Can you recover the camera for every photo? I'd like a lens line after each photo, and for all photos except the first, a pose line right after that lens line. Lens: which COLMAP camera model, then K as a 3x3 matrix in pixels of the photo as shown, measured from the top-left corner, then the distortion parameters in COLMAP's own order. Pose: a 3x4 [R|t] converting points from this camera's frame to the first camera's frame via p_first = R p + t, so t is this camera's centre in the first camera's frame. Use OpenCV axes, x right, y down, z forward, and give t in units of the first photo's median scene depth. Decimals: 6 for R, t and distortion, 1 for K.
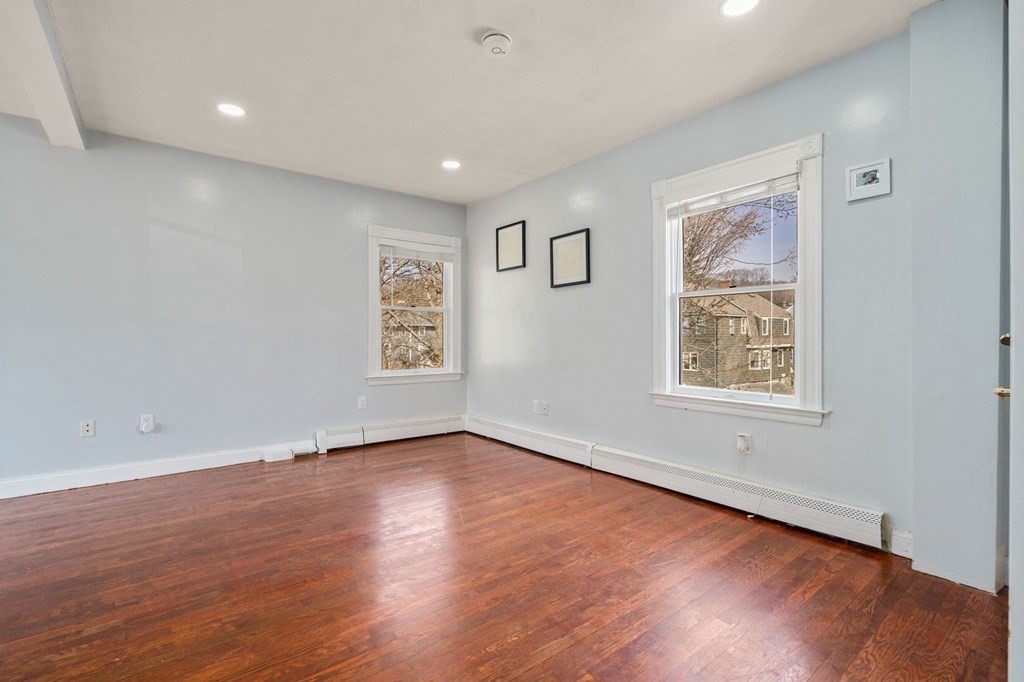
lens RADIAL K [[467.0, 0, 512.0], [0, 467.0, 341.0], [0, 0, 1]] dist [-0.002059, -0.000325]
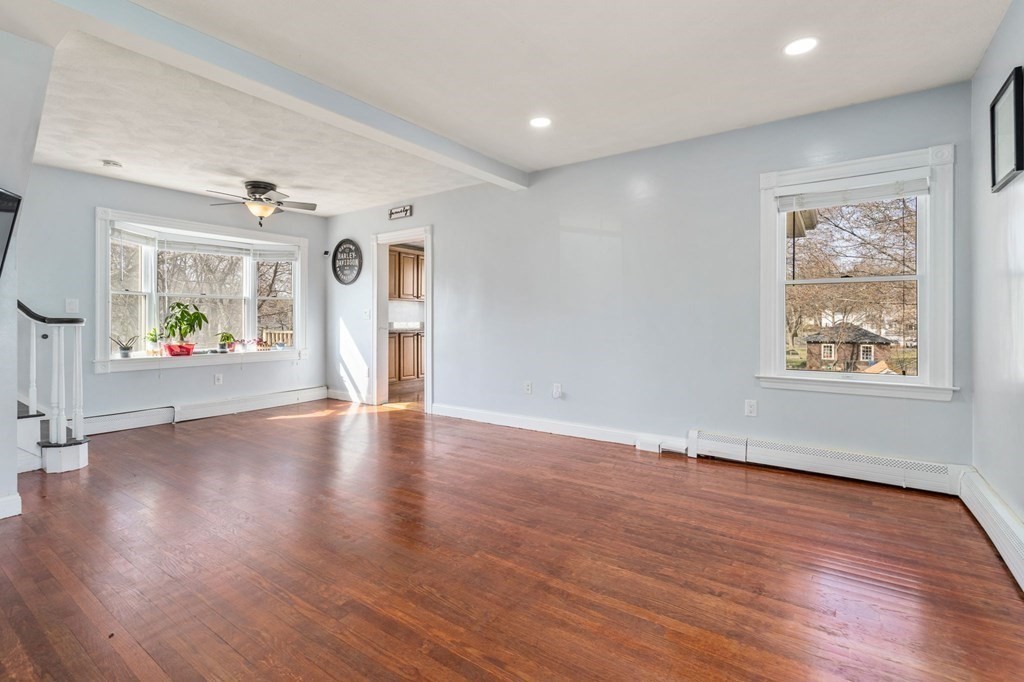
lens RADIAL K [[473.1, 0, 504.4], [0, 473.1, 322.4], [0, 0, 1]] dist [-0.000947, 0.000245]
pose [[0.291603, 0.003917, -0.956531, 0.402293], [-0.008780, 0.999960, 0.001418, -0.009075], [0.956499, 0.007985, 0.291626, 0.495921]]
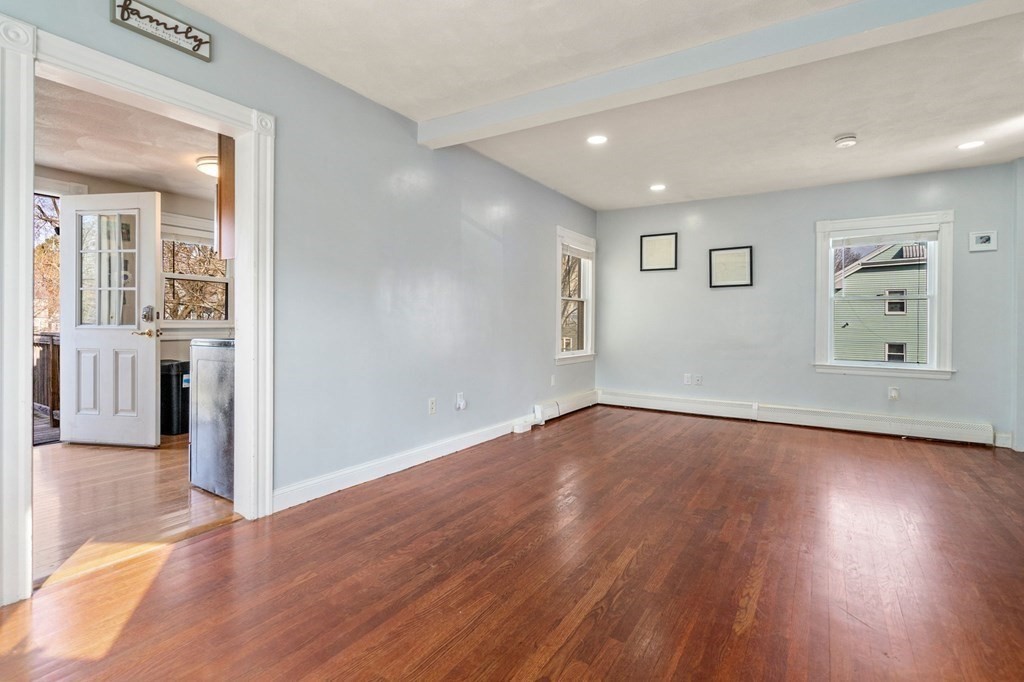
lens RADIAL K [[482.9, 0, 511.0], [0, 482.9, 322.7], [0, 0, 1]] dist [0.002163, 0.000765]
pose [[0.945703, 0.010309, 0.324868, -1.049655], [-0.008287, 0.999937, -0.007605, 0.000461], [-0.324926, 0.004500, 0.945729, -0.117085]]
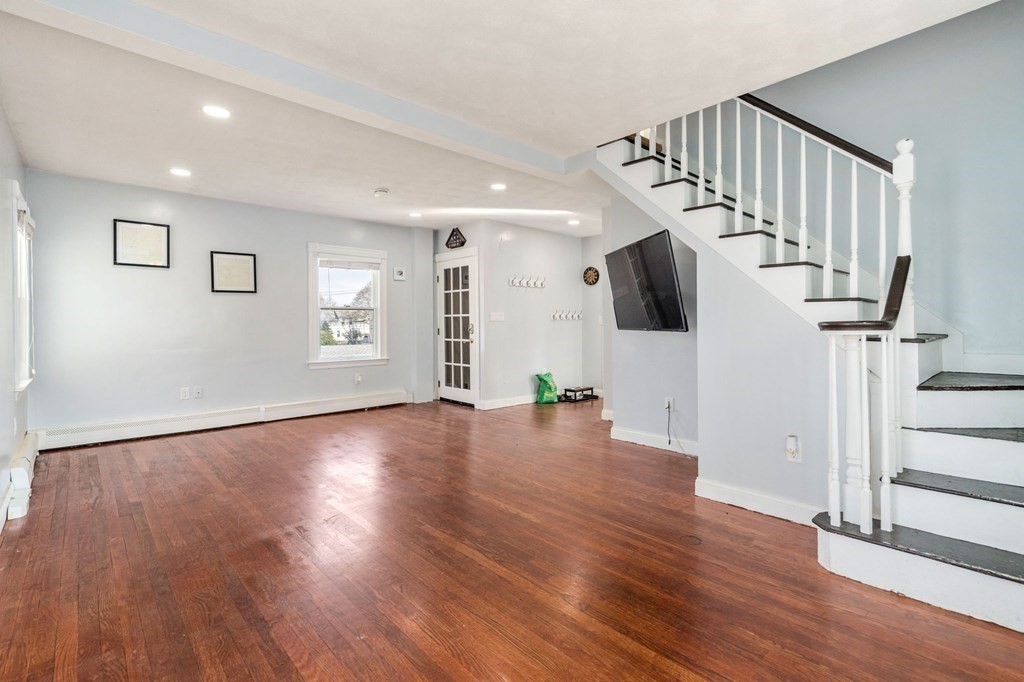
lens RADIAL K [[473.1, 0, 504.4], [0, 473.1, 322.4], [0, 0, 1]] dist [-0.000947, 0.000245]
pose [[-0.064909, 0.010539, 0.997835, -1.434390], [0.018945, 0.999777, -0.009328, -0.007877], [-0.997711, 0.018299, -0.065095, 0.375794]]
